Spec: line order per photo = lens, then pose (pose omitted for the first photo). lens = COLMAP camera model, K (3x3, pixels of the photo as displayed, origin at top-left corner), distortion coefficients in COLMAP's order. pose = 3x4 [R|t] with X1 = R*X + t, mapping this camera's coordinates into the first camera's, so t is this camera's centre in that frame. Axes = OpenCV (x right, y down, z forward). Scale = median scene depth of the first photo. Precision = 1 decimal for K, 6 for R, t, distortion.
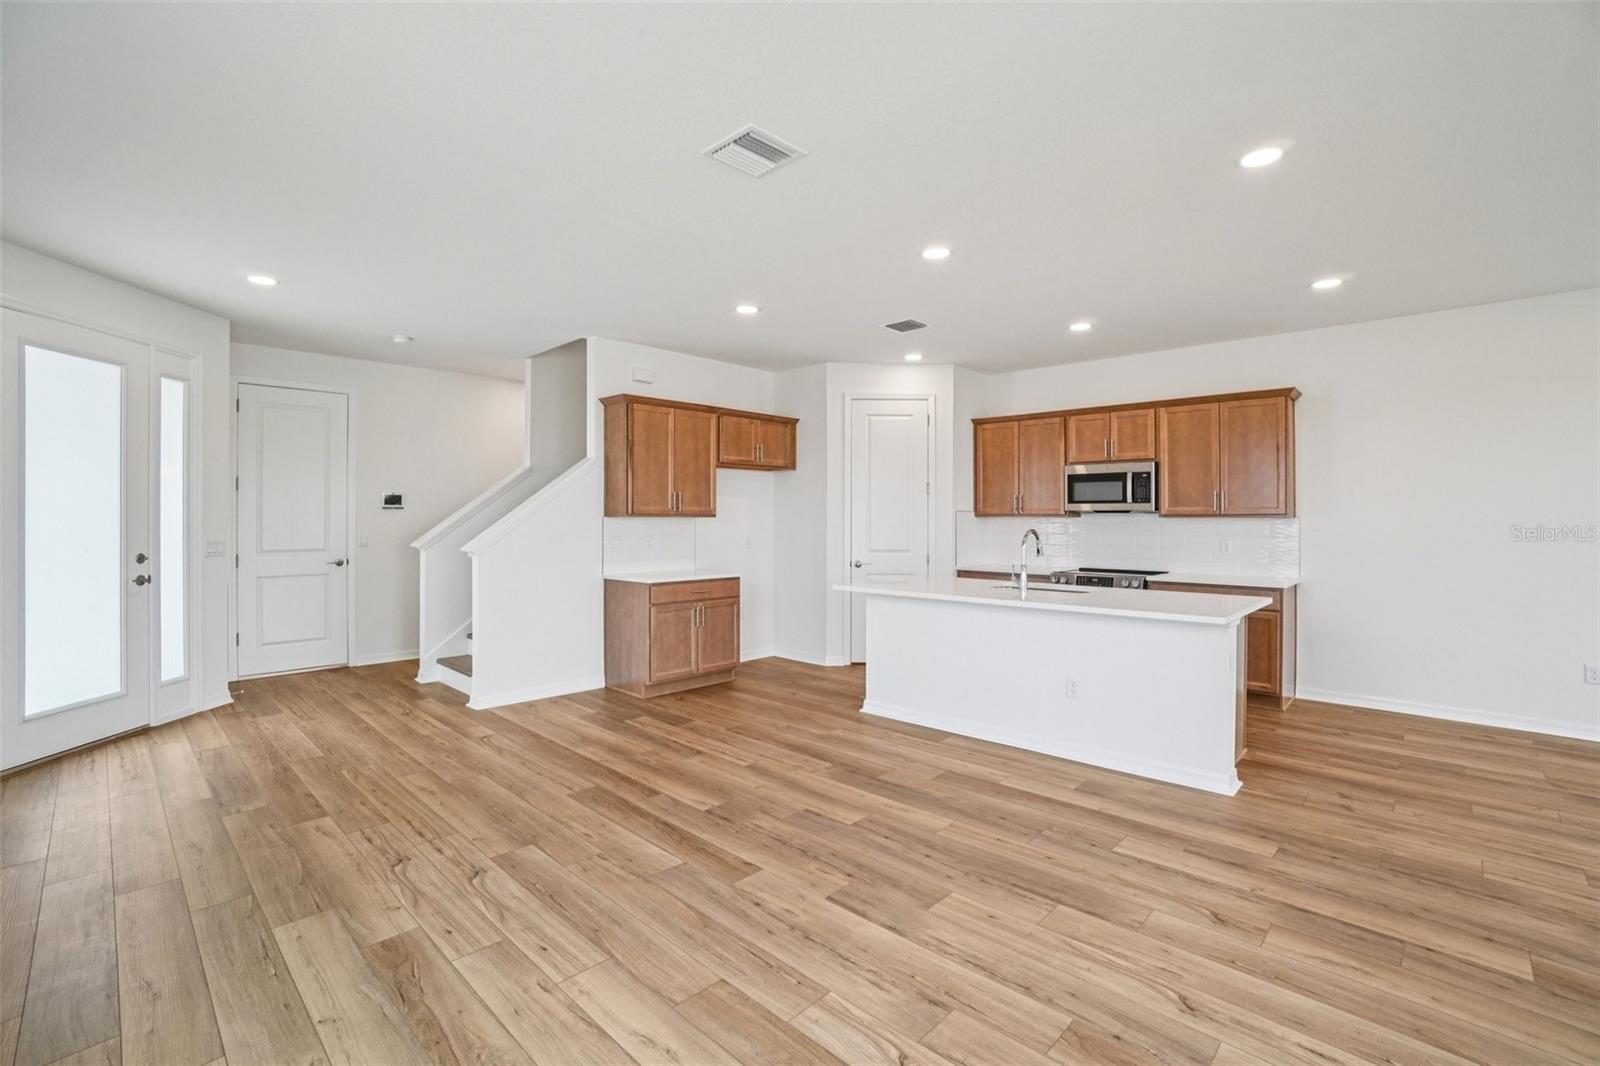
lens RADIAL K [[711.6, 0, 796.2], [0, 711.6, 521.1], [0, 0, 1]] dist [-0.063391, 0.022861]
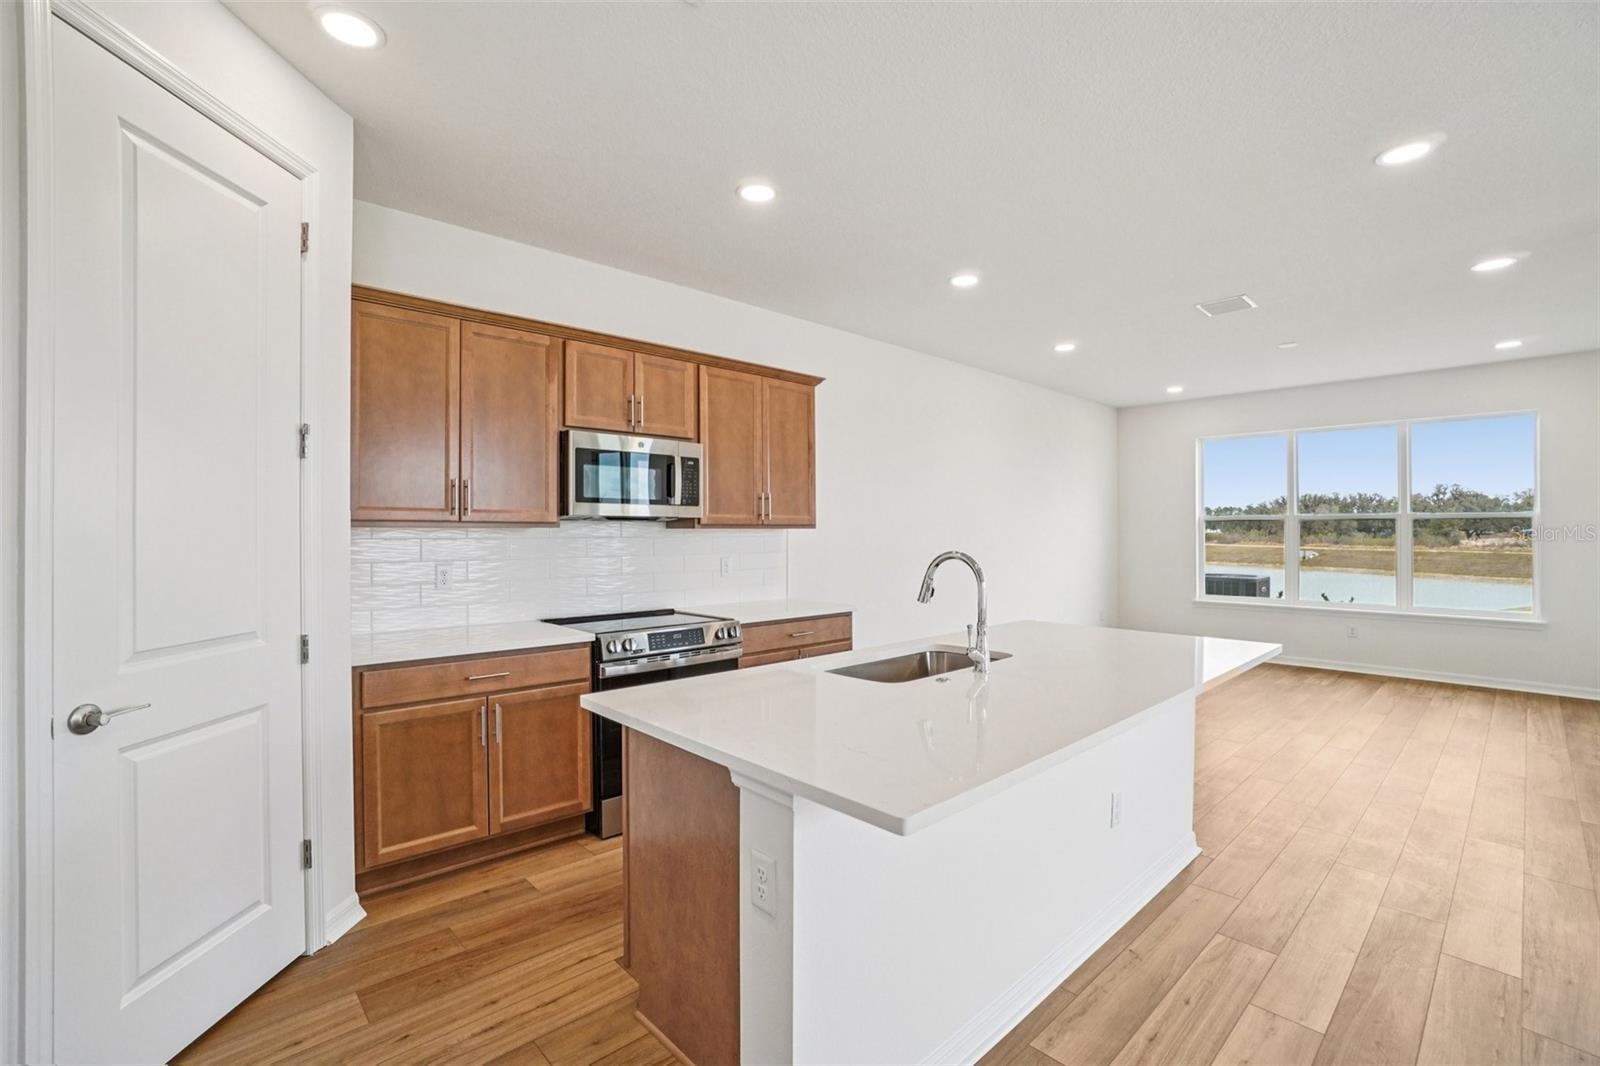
lens RADIAL K [[718.4, 0, 804.5], [0, 718.4, 535.8], [0, 0, 1]] dist [-0.055396, 0.023010]
pose [[0.050684, -0.009145, 0.998673, -0.156884], [0.003402, 0.999954, 0.008984, -0.003822], [-0.998709, 0.002942, 0.050713, 0.858782]]
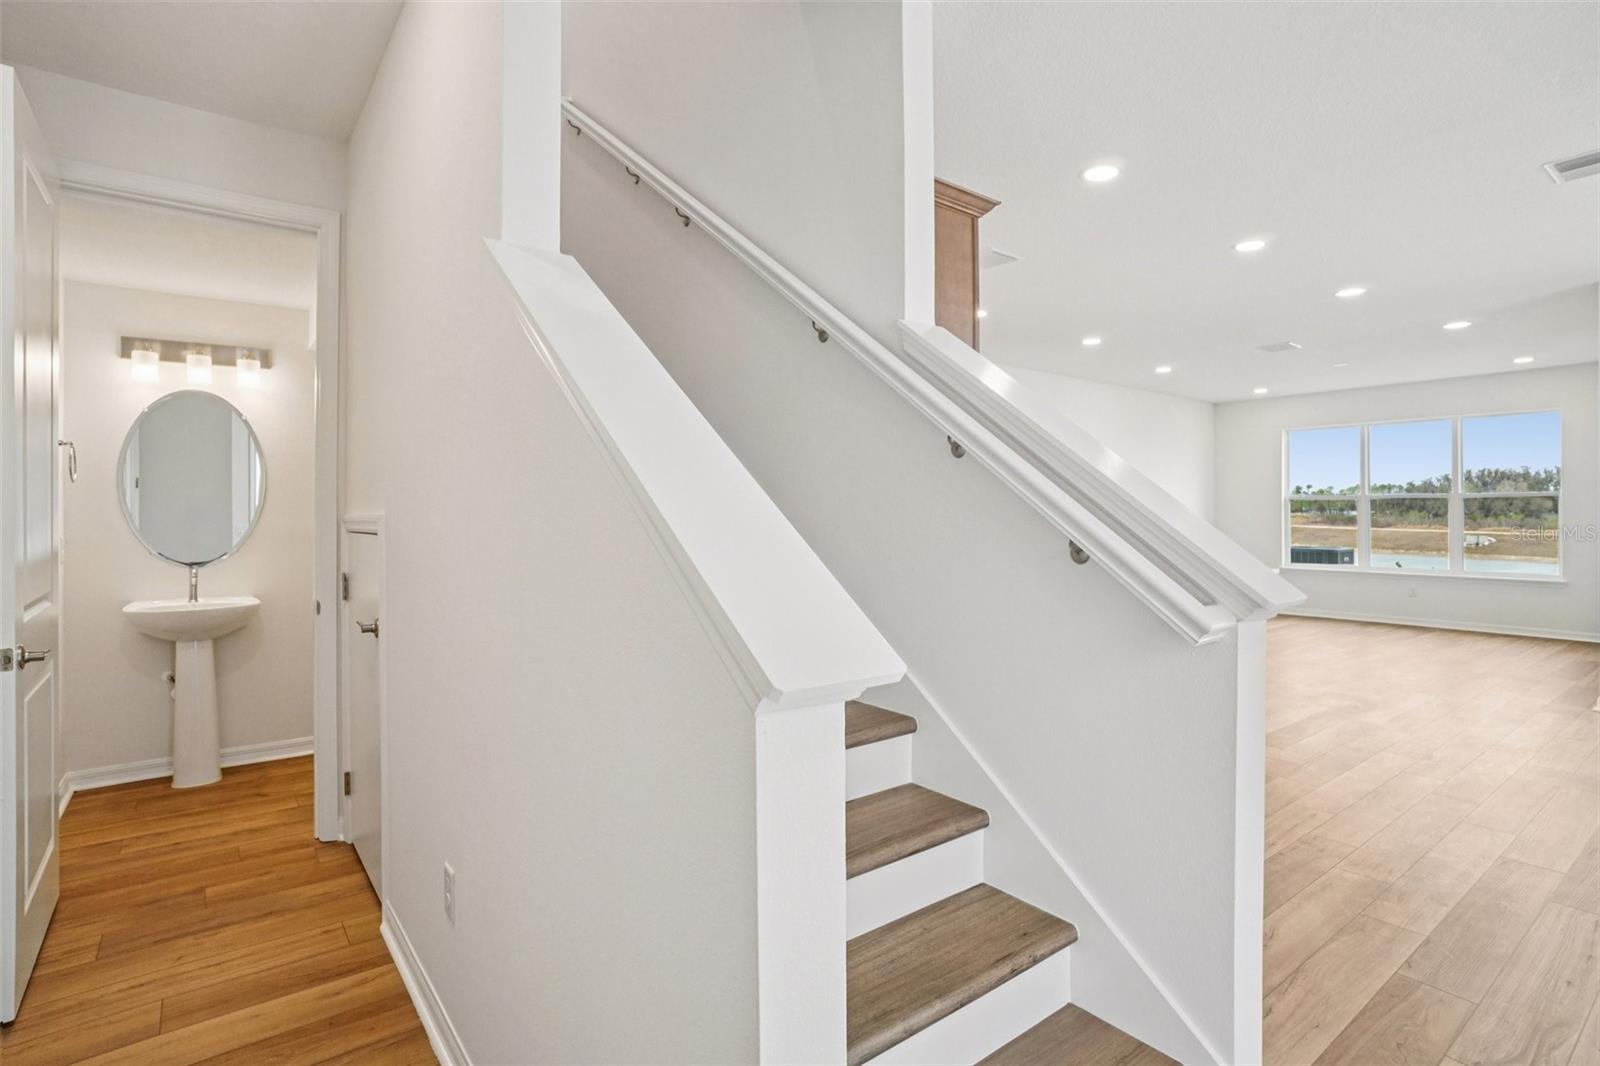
lens RADIAL K [[802.1, 0, 802.5], [0, 802.1, 513.5], [0, 0, 1]] dist [-0.026062, -0.000233]
pose [[0.145786, -0.002821, 0.989312, -0.697160], [0.004197, 0.999989, 0.002233, 0.004164], [-0.989307, 0.003826, 0.145796, 0.987733]]
